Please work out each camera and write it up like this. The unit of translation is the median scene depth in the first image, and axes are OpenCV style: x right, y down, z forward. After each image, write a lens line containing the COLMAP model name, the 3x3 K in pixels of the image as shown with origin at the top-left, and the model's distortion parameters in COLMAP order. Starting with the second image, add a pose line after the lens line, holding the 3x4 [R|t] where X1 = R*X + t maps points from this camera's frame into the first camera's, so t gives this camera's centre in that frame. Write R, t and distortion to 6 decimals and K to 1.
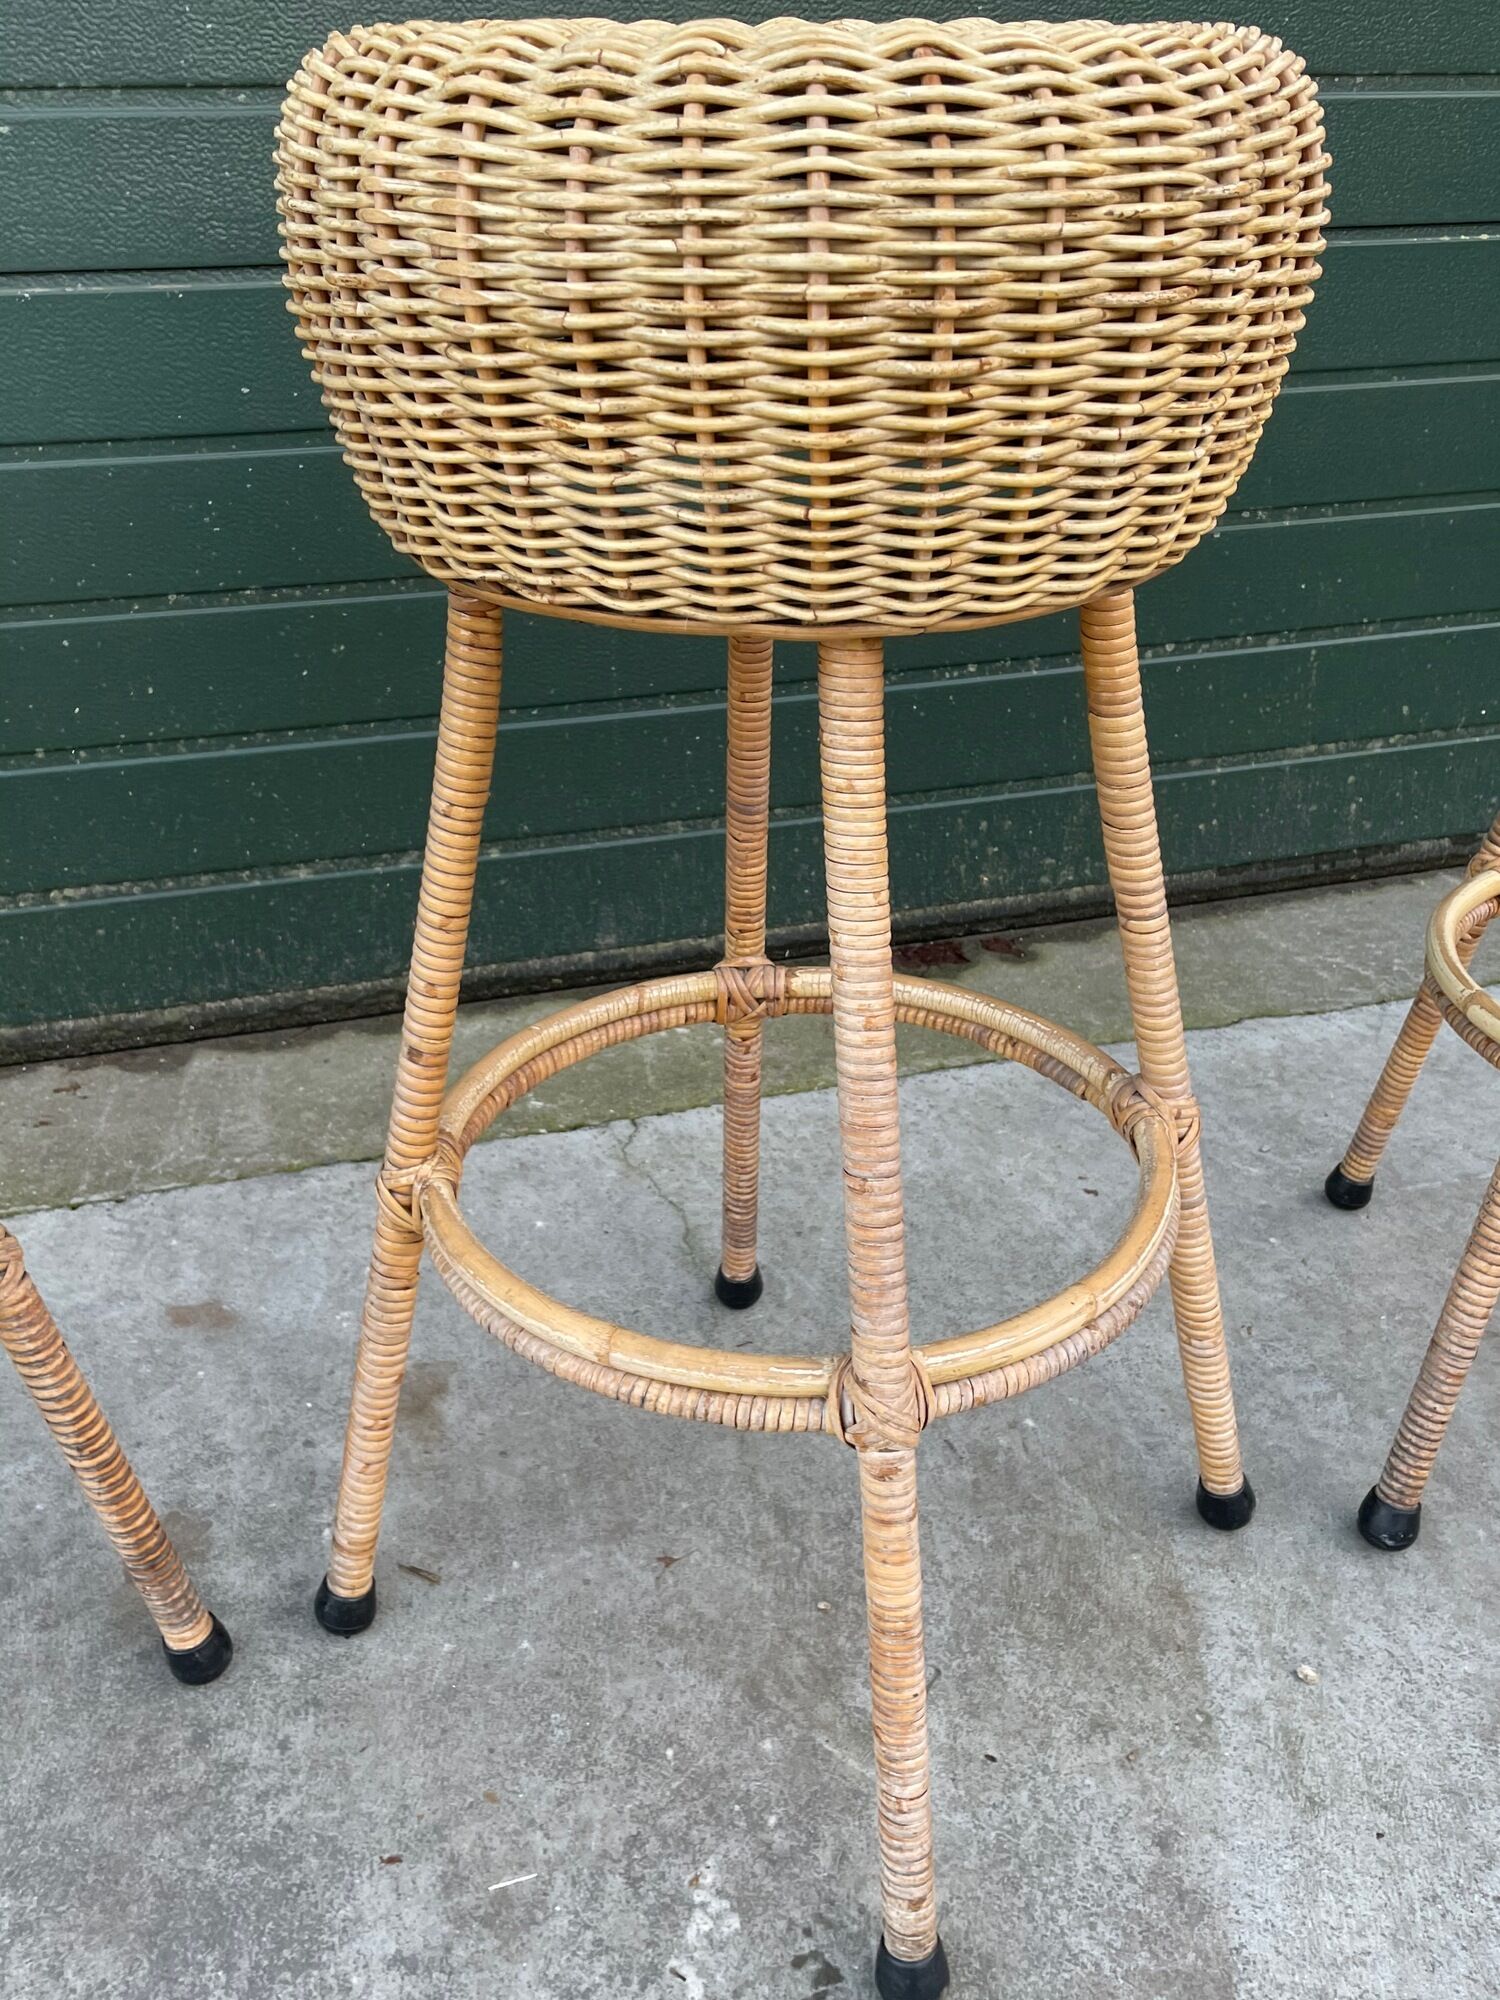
lens RADIAL K [[1832.0, 0, 730.7], [0, 1832.0, 1012.7], [0, 0, 1]] dist [0.033731, 0.000000]
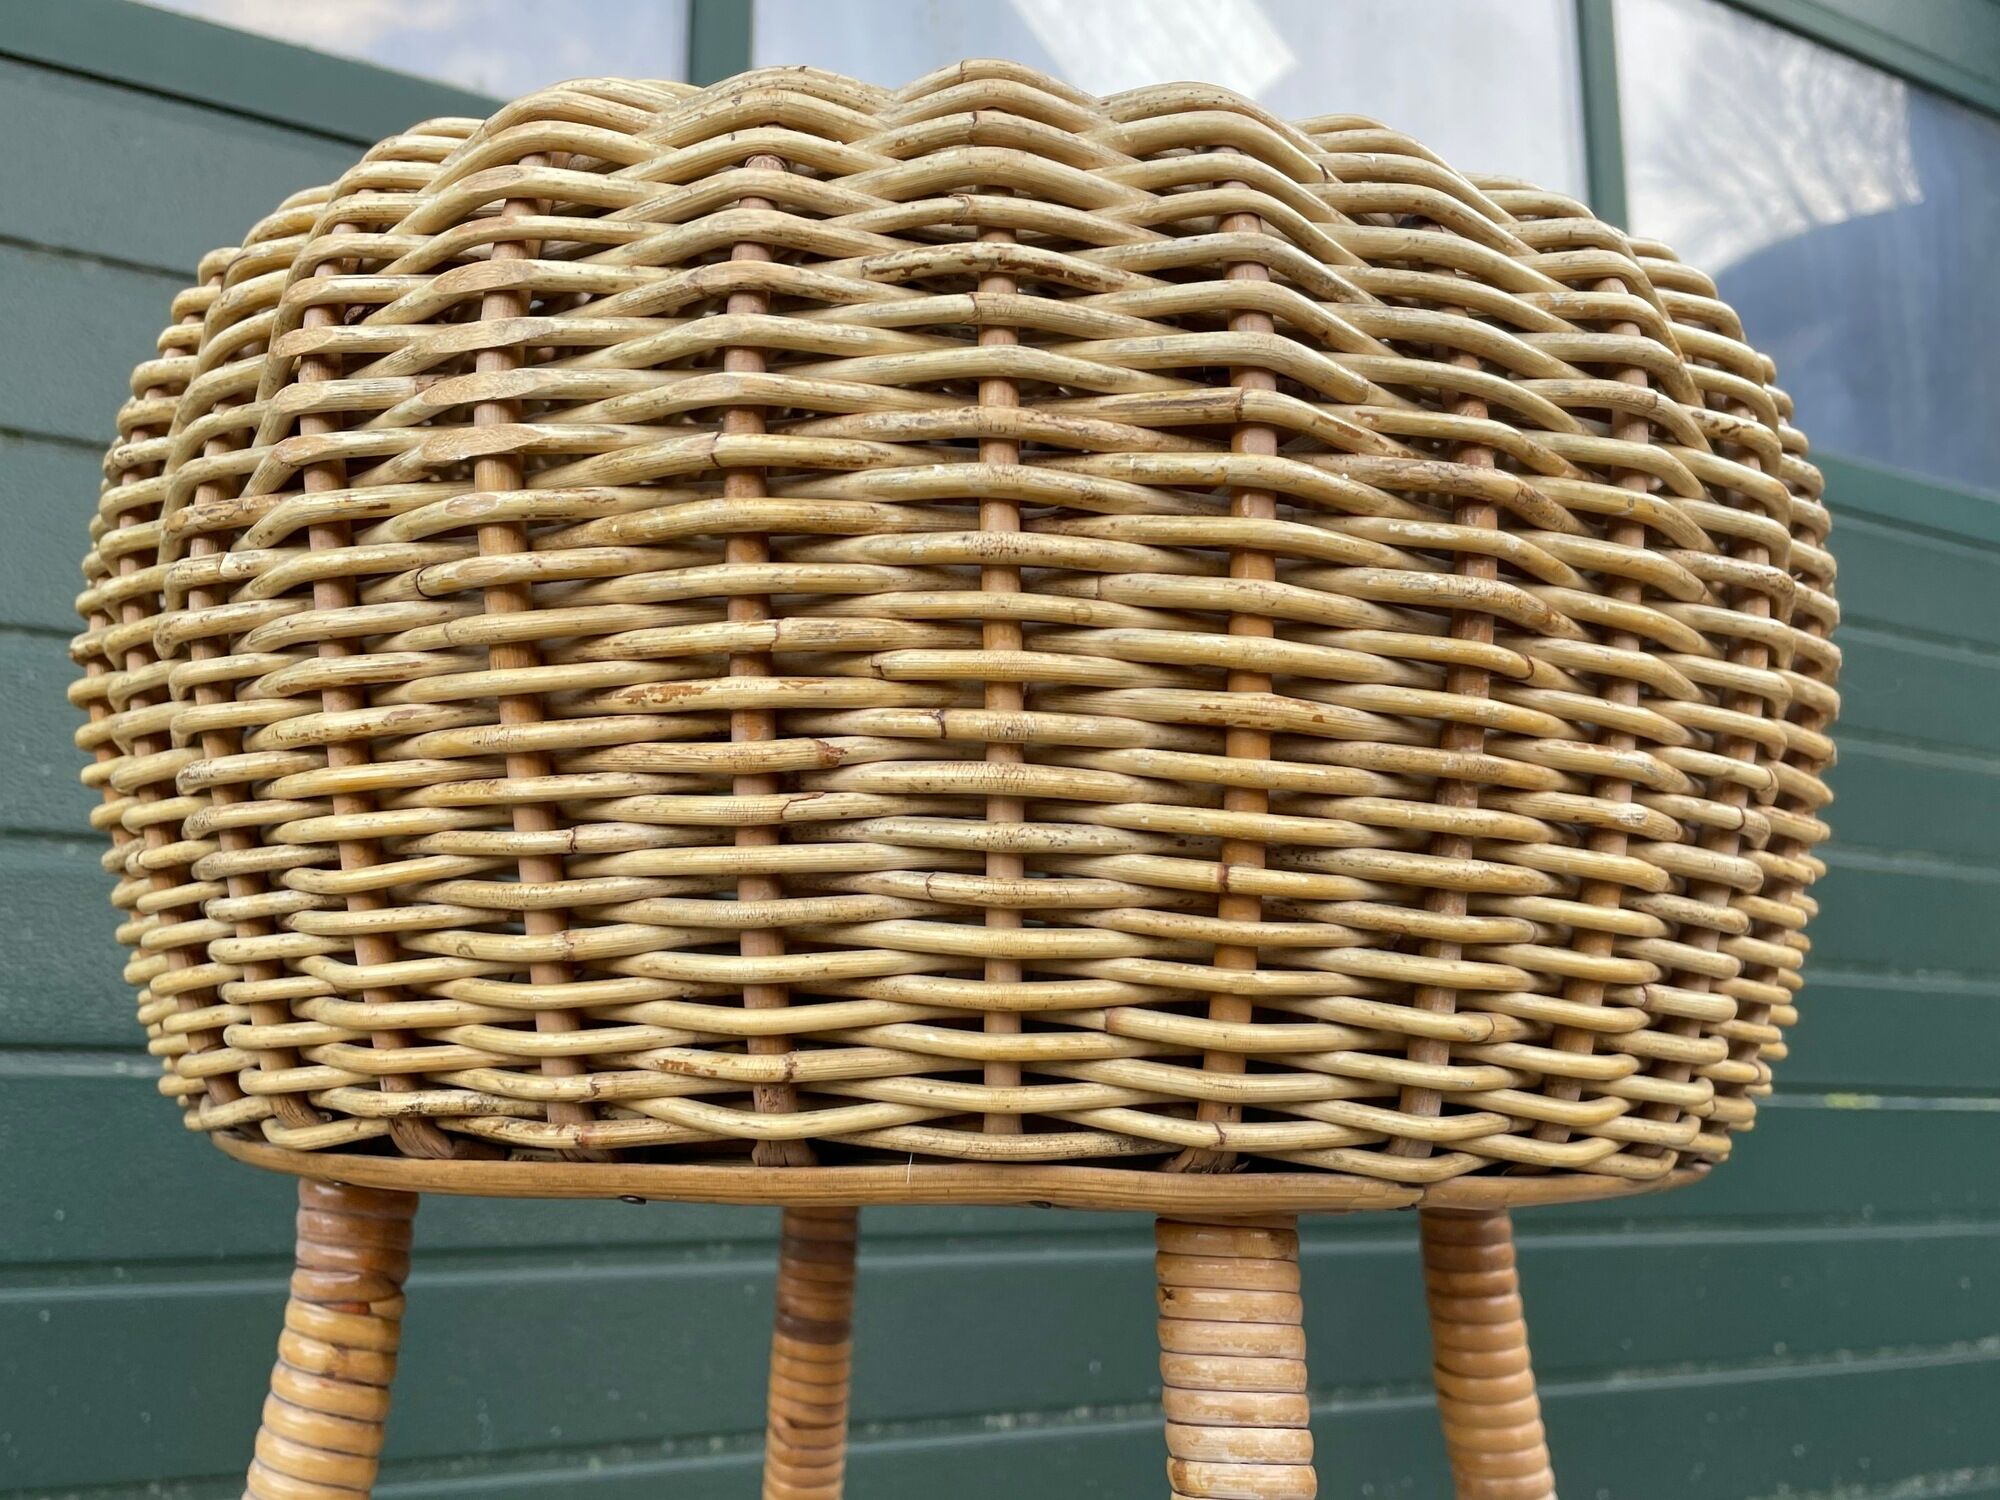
lens RADIAL K [[1832.0, 0, 980.7], [0, 1832.0, 752.2], [0, 0, 1]] dist [0.033731, 0.000000]
pose [[0.976958, 0.058697, 0.205203, -0.069078], [0.080402, 0.789398, -0.608593, -0.017477], [-0.197709, 0.611069, 0.766489, 0.411881]]
